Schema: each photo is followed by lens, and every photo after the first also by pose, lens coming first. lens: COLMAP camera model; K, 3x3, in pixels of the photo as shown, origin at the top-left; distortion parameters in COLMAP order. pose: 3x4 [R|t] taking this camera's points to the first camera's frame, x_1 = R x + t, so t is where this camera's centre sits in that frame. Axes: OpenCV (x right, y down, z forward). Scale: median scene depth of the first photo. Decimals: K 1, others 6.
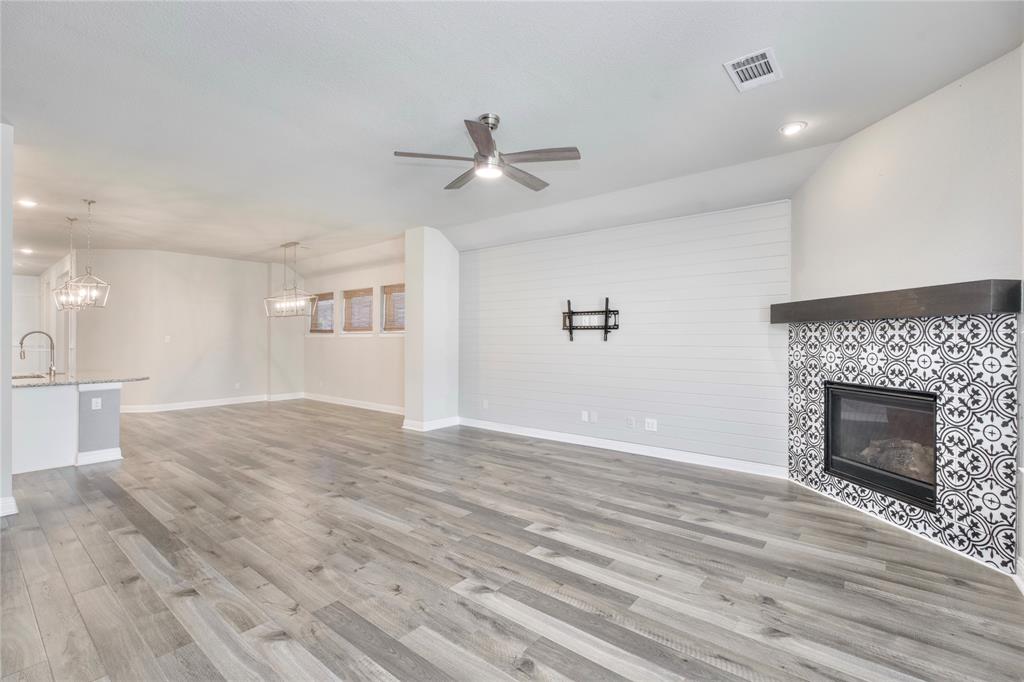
lens RADIAL K [[464.1, 0, 518.5], [0, 464.1, 334.1], [0, 0, 1]] dist [-0.010010, 0.000343]
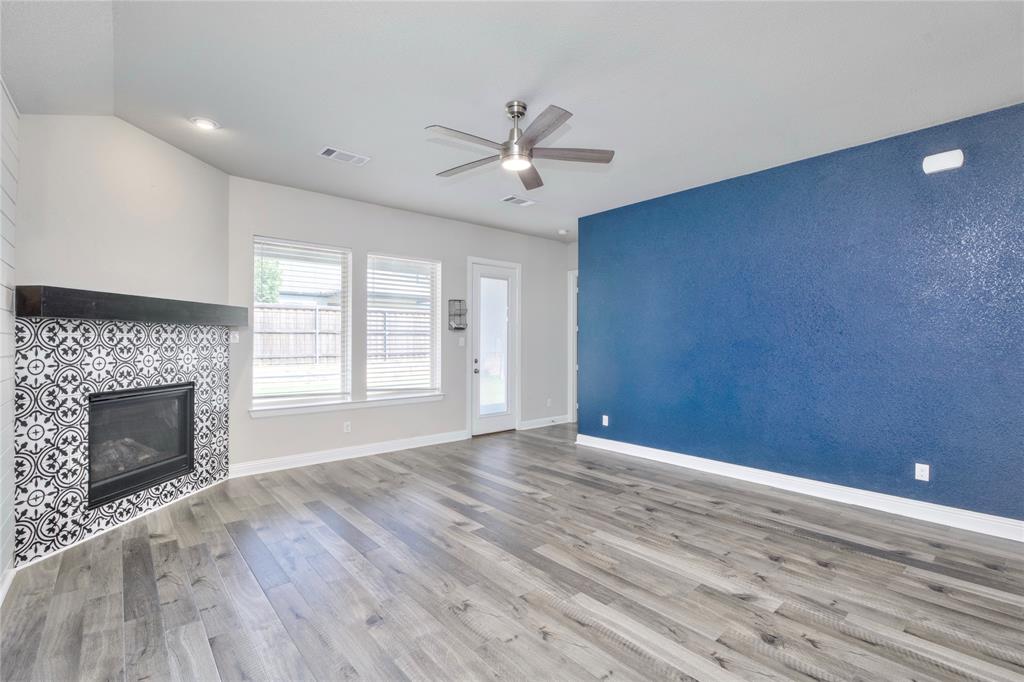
lens RADIAL K [[464.1, 0, 513.7], [0, 464.1, 341.6], [0, 0, 1]] dist [-0.010010, 0.000343]
pose [[-0.982682, 0.000155, 0.185302, -0.223046], [-0.001447, 0.999963, -0.008511, 0.017822], [-0.185296, -0.008631, -0.982645, 1.839782]]
